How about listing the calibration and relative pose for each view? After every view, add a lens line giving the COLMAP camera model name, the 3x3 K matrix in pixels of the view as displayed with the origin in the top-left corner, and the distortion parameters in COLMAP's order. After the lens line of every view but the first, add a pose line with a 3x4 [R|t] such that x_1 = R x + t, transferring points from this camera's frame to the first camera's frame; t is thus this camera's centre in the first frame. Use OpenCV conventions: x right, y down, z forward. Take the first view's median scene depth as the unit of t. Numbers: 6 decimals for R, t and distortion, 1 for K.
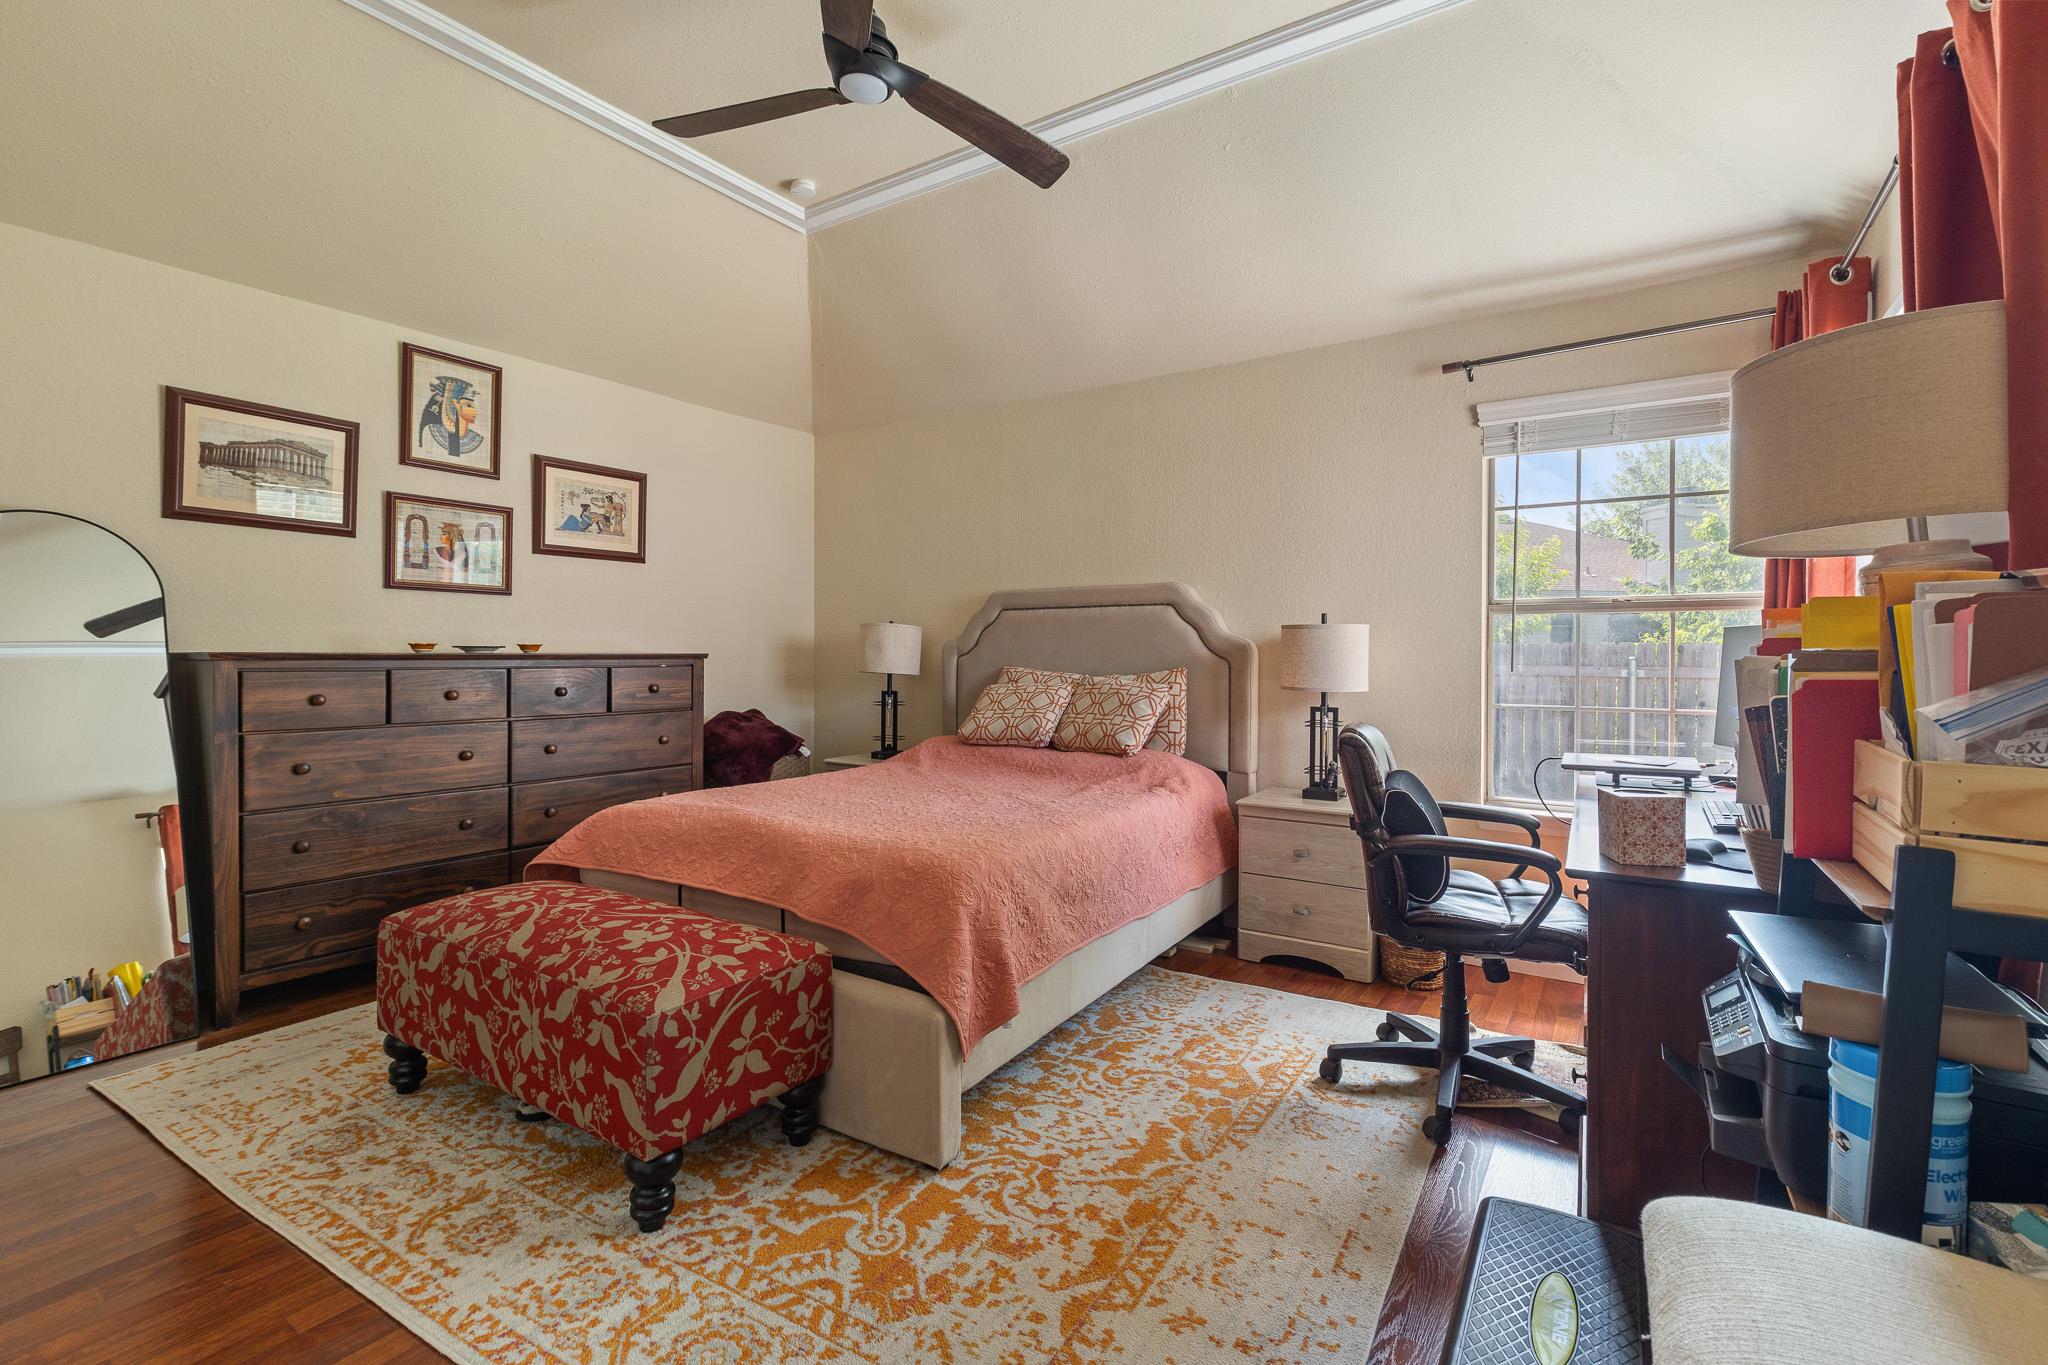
lens RADIAL K [[911.0, 0, 1017.4], [0, 911.0, 664.9], [0, 0, 1]] dist [0.000494, -0.001902]
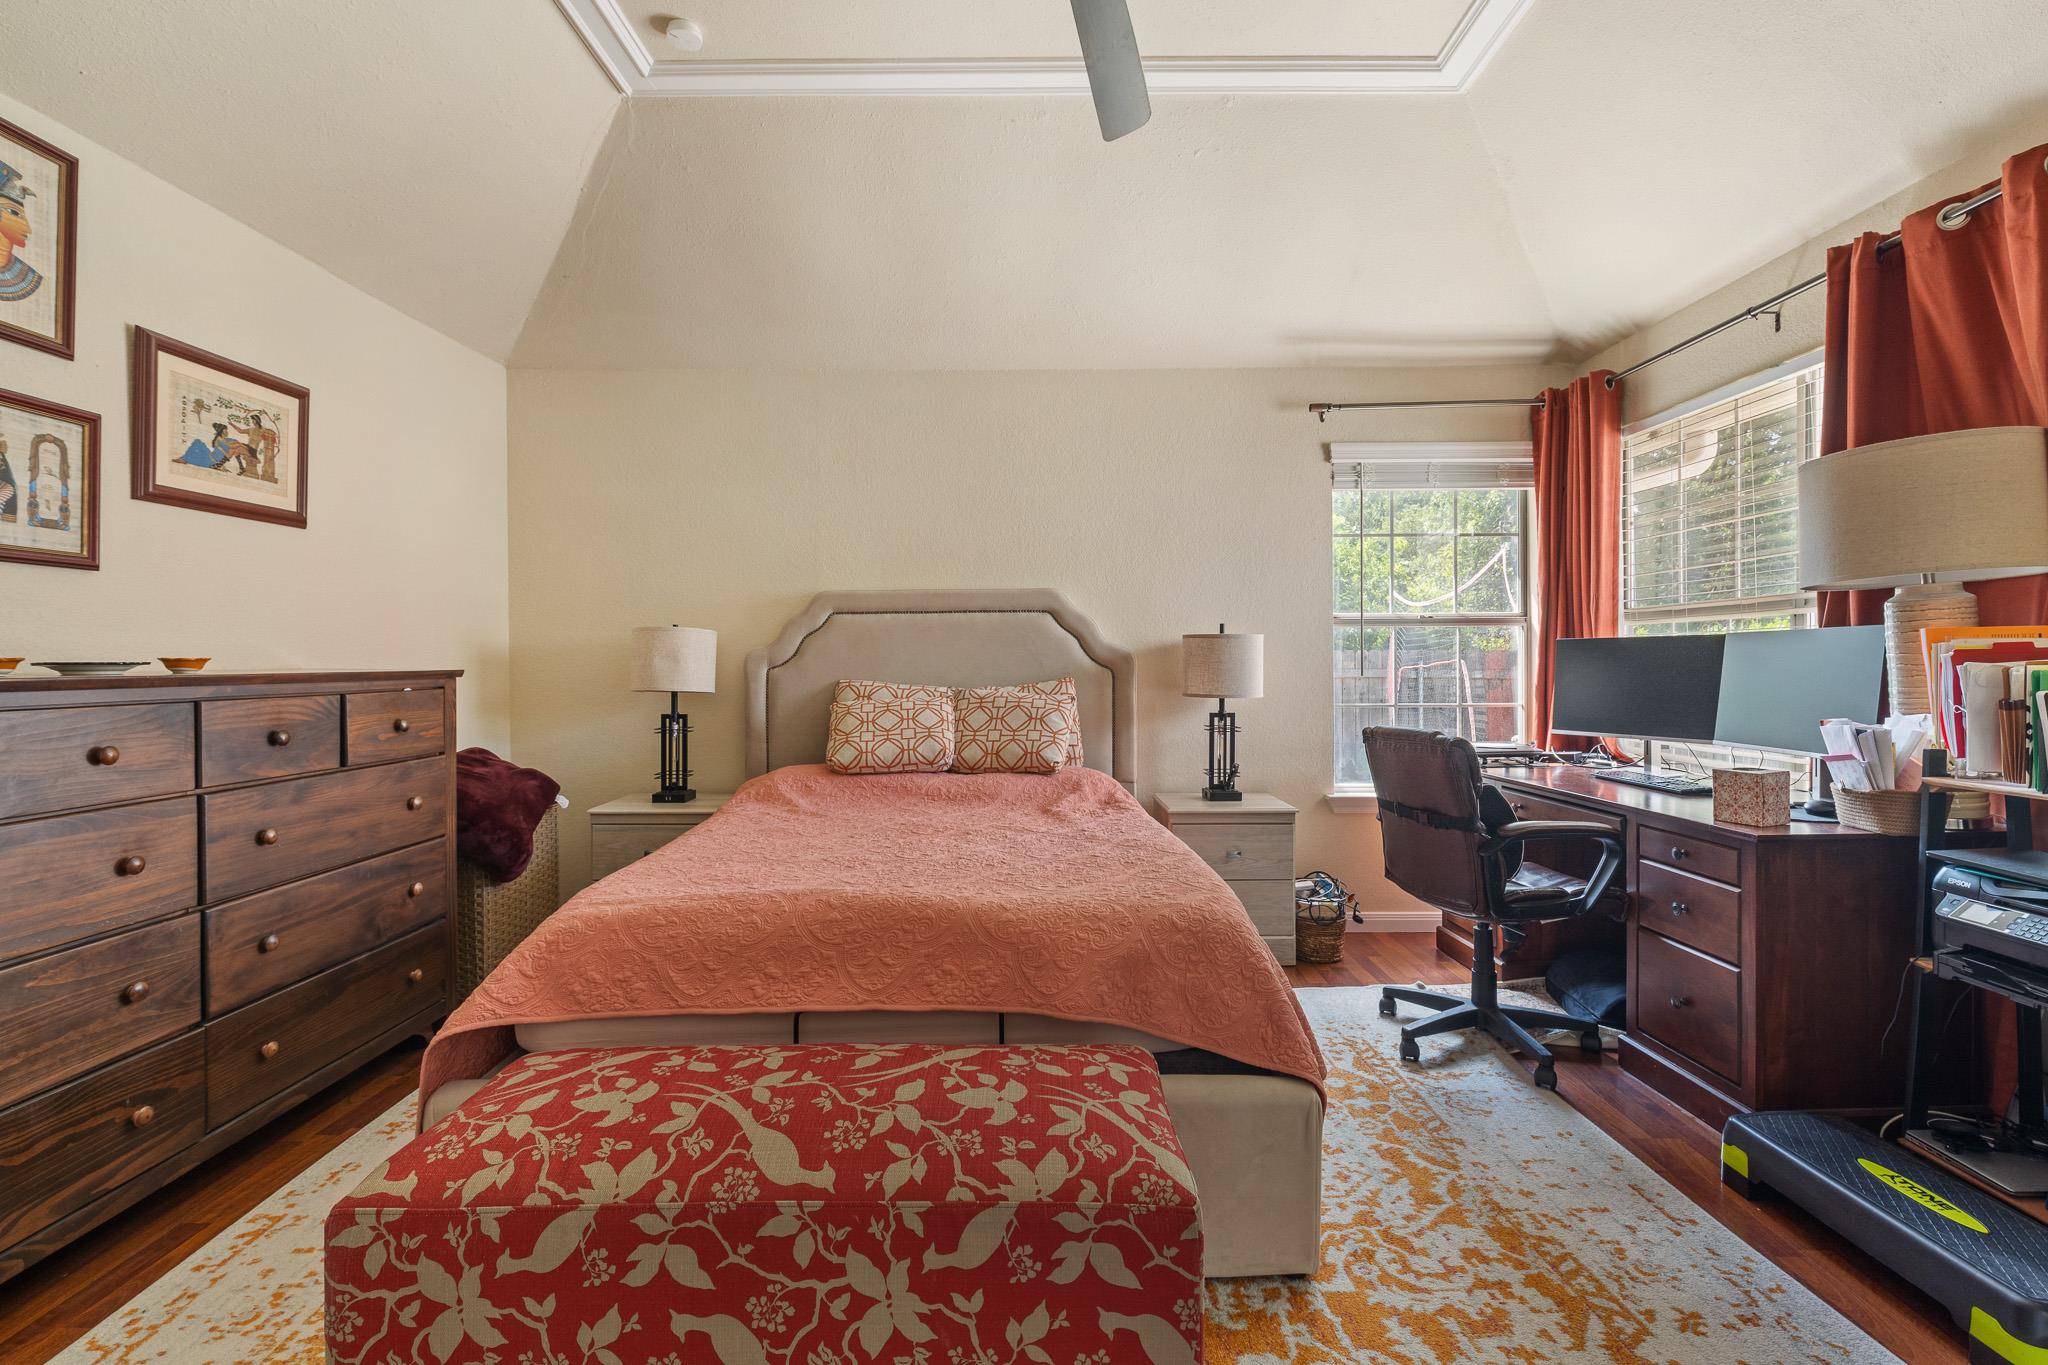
lens RADIAL K [[911.0, 0, 1027.6], [0, 911.0, 674.6], [0, 0, 1]] dist [0.000494, -0.001902]
pose [[0.835050, -0.016792, 0.549918, -0.408711], [0.014839, 0.999858, 0.007998, -0.009147], [-0.549974, 0.001482, 0.835180, 0.232063]]
